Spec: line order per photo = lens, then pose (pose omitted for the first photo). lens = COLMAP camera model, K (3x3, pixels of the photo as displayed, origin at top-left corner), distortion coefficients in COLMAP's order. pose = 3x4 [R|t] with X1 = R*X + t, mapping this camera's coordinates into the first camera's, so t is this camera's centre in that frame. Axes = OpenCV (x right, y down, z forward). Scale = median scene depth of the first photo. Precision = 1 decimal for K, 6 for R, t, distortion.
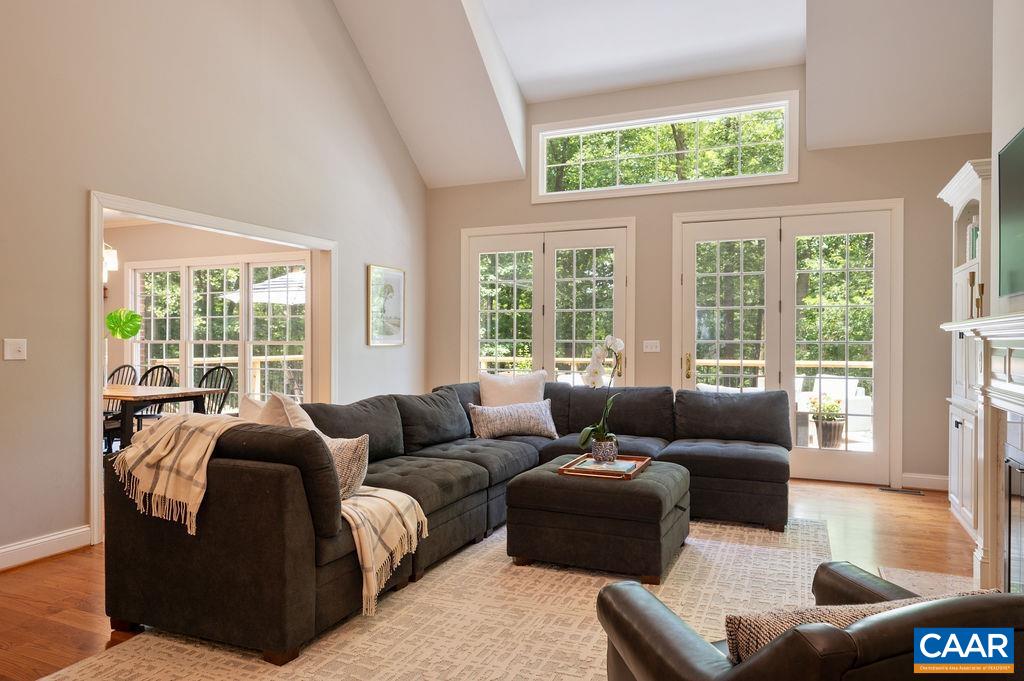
lens RADIAL K [[675.2, 0, 512.0], [0, 675.2, 343.2], [0, 0, 1]] dist [-0.002596, -0.000443]
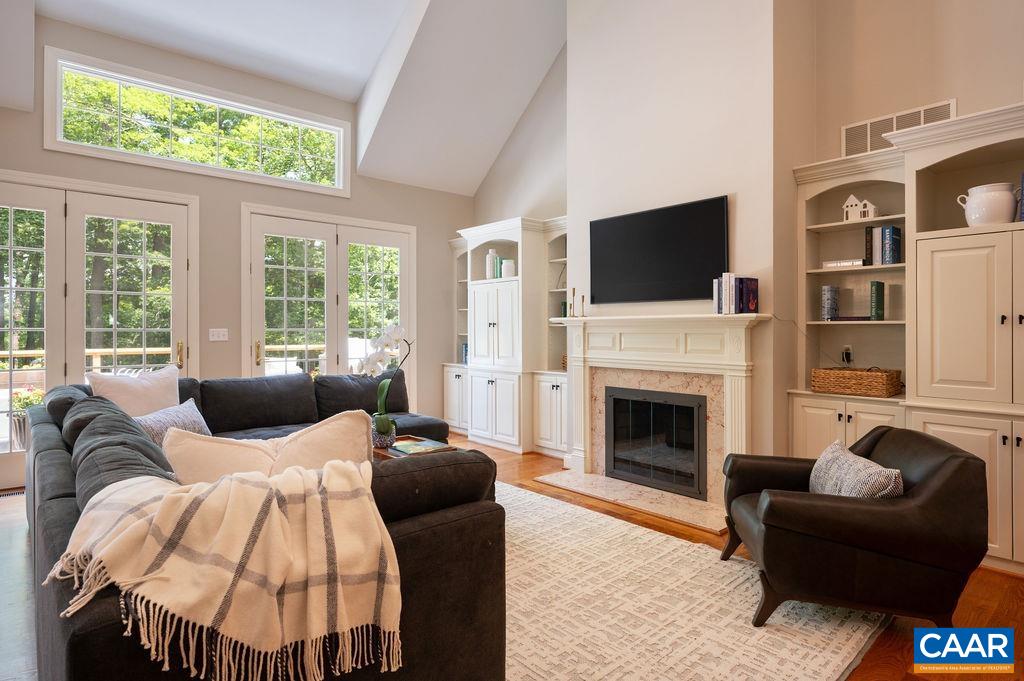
lens RADIAL K [[562.9, 0, 509.4], [0, 562.9, 329.7], [0, 0, 1]] dist [-0.003721, 0.000480]
pose [[0.425716, -0.004412, 0.904846, -0.348580], [0.006080, 0.999979, 0.002015, -0.001846], [-0.904836, 0.004644, 0.425734, 0.287606]]
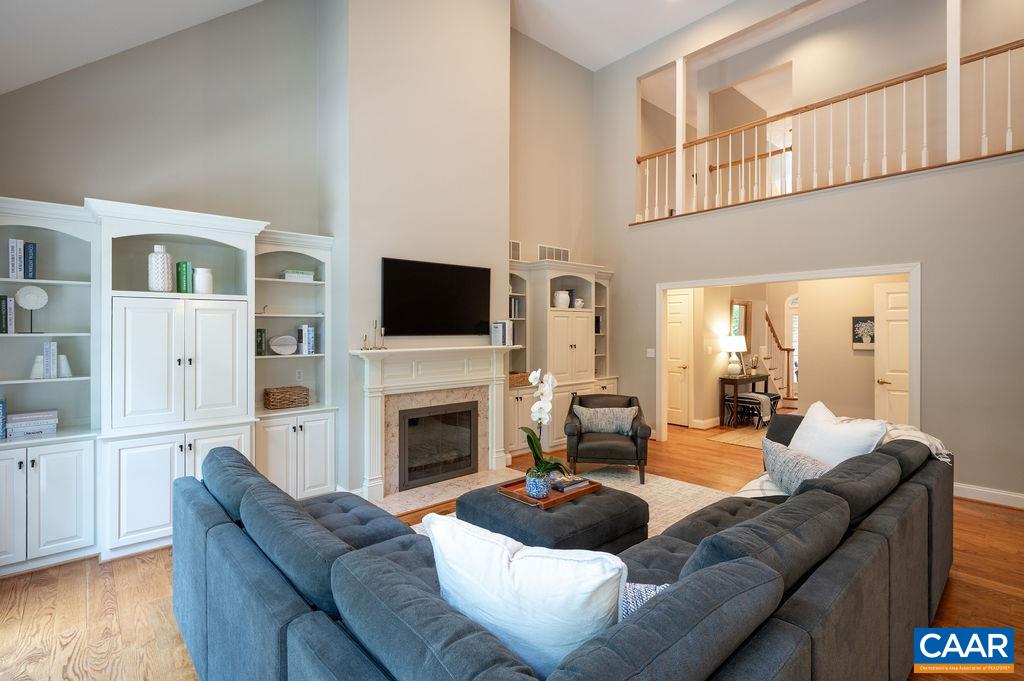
lens RADIAL K [[490.5, 0, 509.3], [0, 490.5, 333.1], [0, 0, 1]] dist [0.002440, 0.000244]
pose [[-0.908312, -0.001445, 0.418290, -0.074969], [0.003834, 0.999923, 0.011781, -0.044948], [-0.418275, 0.012305, -0.908237, 1.054838]]
